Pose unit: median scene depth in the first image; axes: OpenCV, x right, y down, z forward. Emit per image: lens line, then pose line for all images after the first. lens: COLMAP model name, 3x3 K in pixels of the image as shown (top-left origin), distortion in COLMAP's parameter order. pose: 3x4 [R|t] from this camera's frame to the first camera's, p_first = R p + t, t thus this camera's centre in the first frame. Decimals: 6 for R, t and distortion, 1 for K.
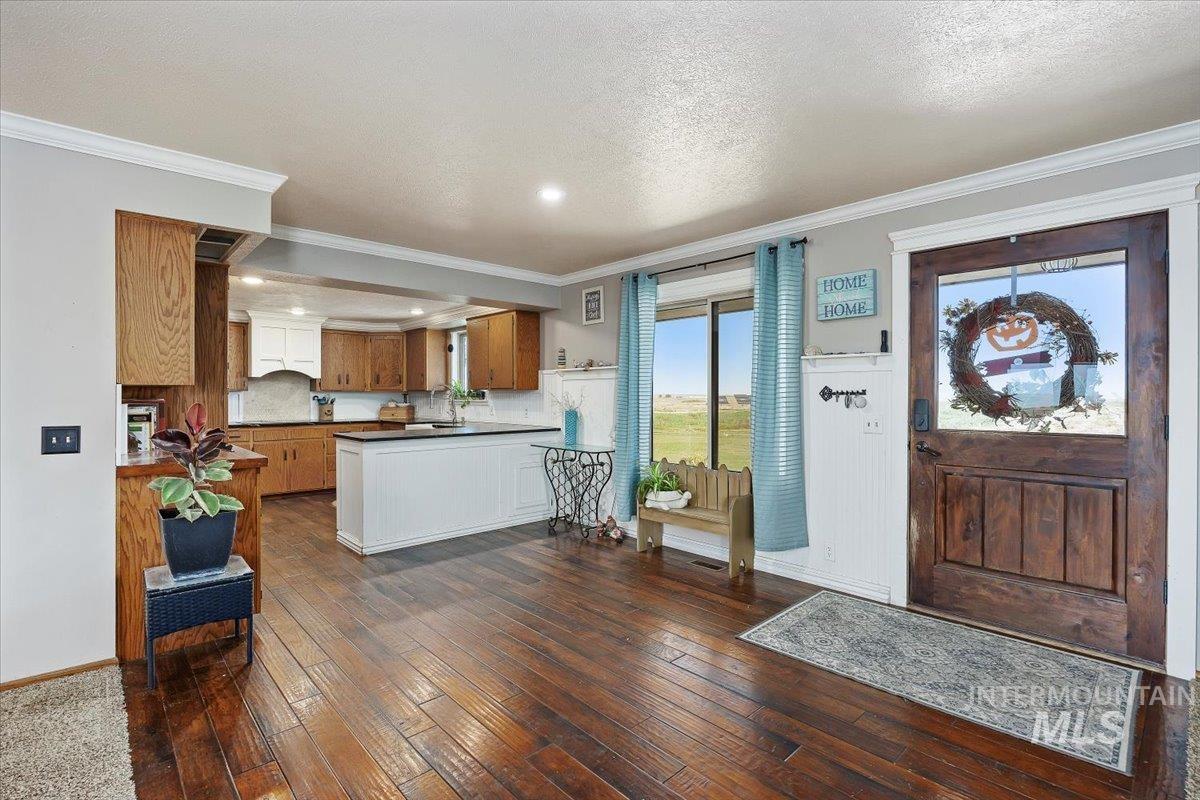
lens RADIAL K [[570.4, 0, 600.0], [0, 570.4, 400.0], [0, 0, 1]] dist [-0.003113, -0.000501]
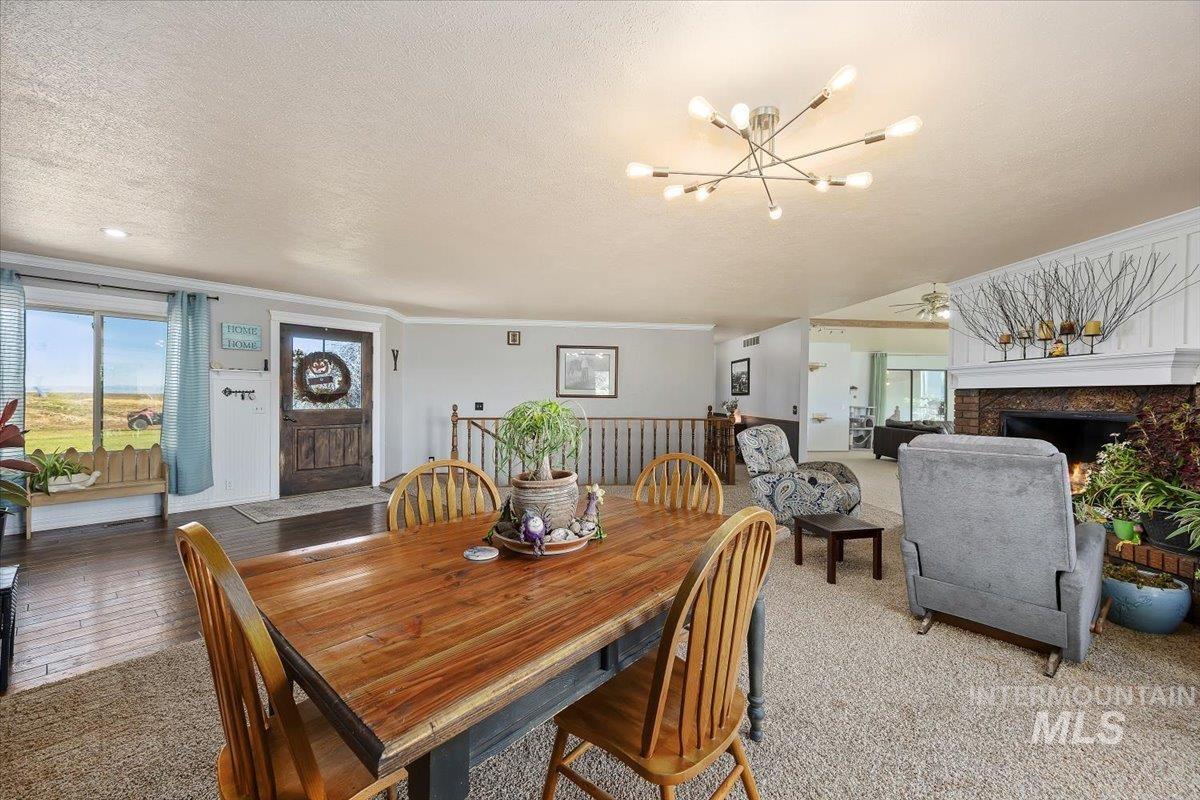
lens RADIAL K [[462.0, 0, 600.0], [0, 462.0, 400.0], [0, 0, 1]] dist [-0.013905, 0.000106]
pose [[-0.121073, -0.011707, 0.992575, -0.749327], [-0.004169, 0.999928, 0.011285, -0.004935], [-0.992635, -0.002772, -0.121113, 0.046150]]
